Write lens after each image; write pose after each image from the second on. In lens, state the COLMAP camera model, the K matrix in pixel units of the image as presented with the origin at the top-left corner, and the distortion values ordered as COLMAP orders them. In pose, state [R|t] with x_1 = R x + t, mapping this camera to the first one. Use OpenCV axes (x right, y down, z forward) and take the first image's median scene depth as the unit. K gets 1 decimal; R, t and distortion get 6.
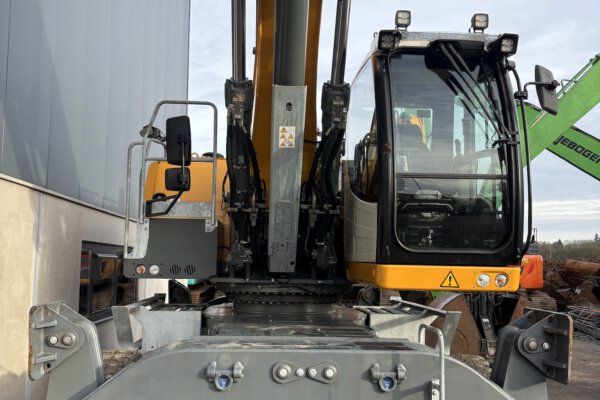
lens RADIAL K [[604.9, 0, 302.1], [0, 604.9, 194.1], [0, 0, 1]] dist [0.021346, 0.006652]
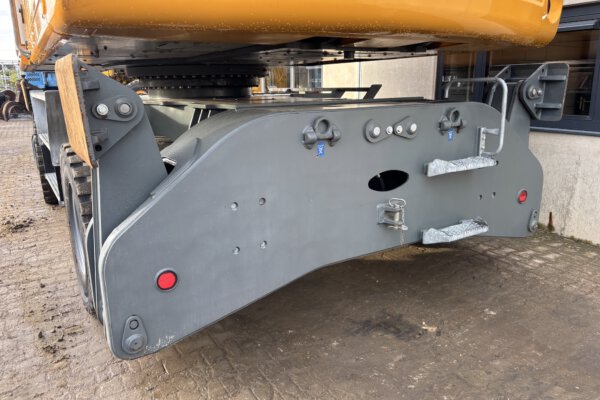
lens RADIAL K [[453.9, 0, 300.0], [0, 453.9, 200.0], [0, 0, 1]] dist [0.047100, -0.063362]
pose [[0.903306, -0.143400, 0.404320, -0.261595], [-0.013633, 0.932406, 0.361154, 0.088660], [-0.428780, -0.331745, 0.840293, 0.269861]]
